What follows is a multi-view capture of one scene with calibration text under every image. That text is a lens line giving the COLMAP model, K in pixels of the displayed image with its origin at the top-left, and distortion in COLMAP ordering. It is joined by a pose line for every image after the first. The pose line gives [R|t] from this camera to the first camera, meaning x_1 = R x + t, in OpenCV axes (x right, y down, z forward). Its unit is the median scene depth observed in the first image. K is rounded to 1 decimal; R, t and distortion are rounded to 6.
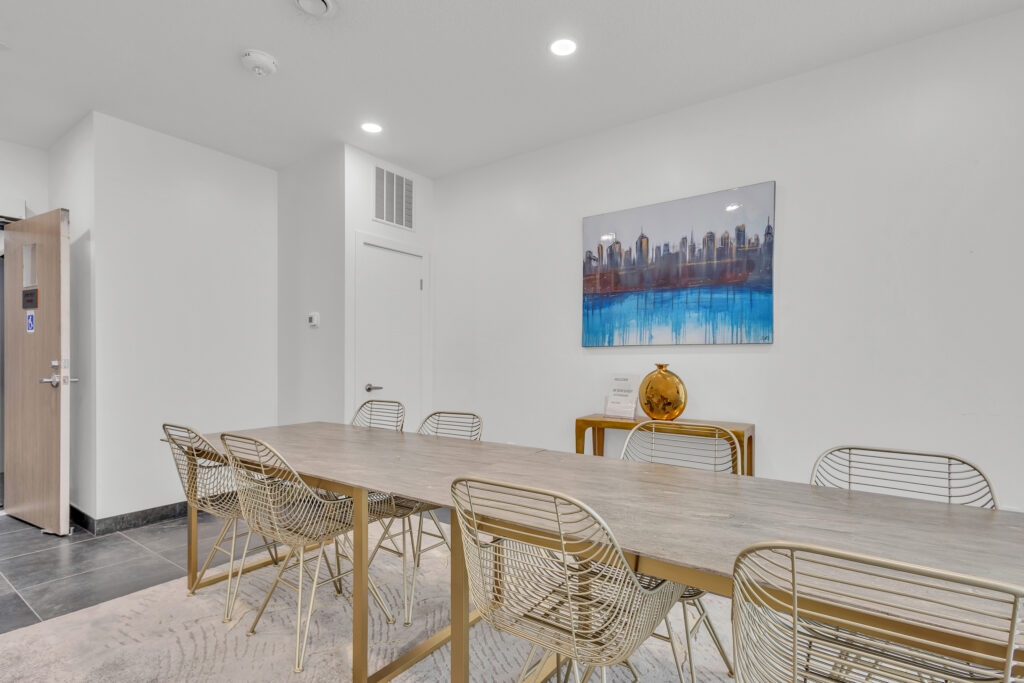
lens RADIAL K [[494.7, 0, 512.0], [0, 494.7, 341.5], [0, 0, 1]] dist [-0.000521, 0.000127]
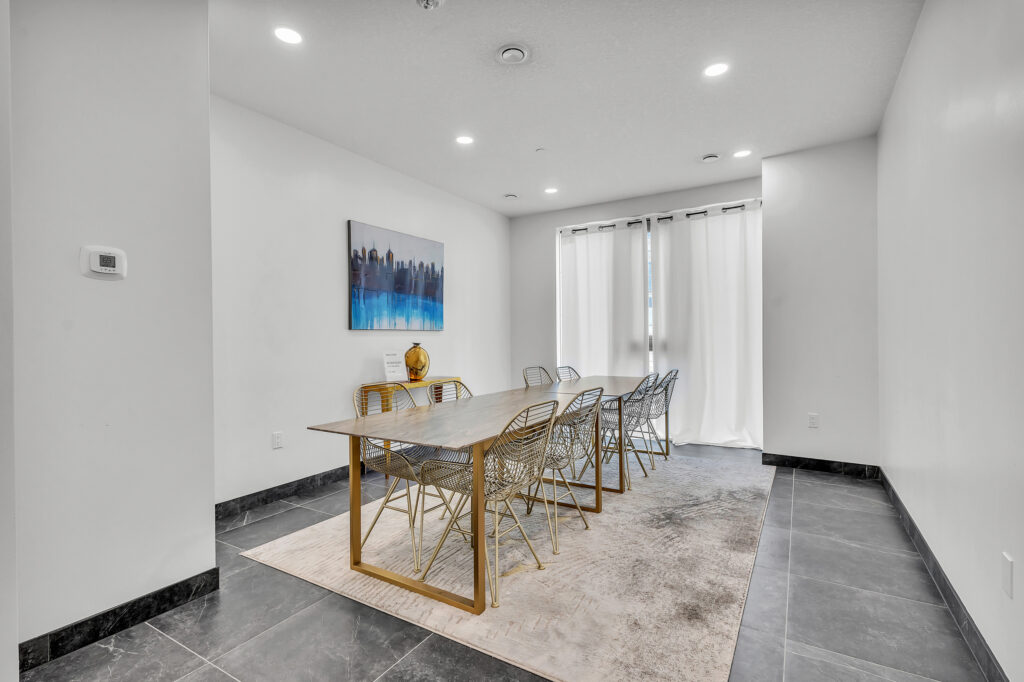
lens RADIAL K [[477.7, 0, 512.0], [0, 477.7, 341.0], [0, 0, 1]] dist [-0.000859, 0.000399]
pose [[-0.088226, -0.000655, 0.996100, -1.114191], [-0.016585, 0.999862, -0.000811, 0.034715], [-0.995962, -0.016592, -0.088225, 0.783672]]
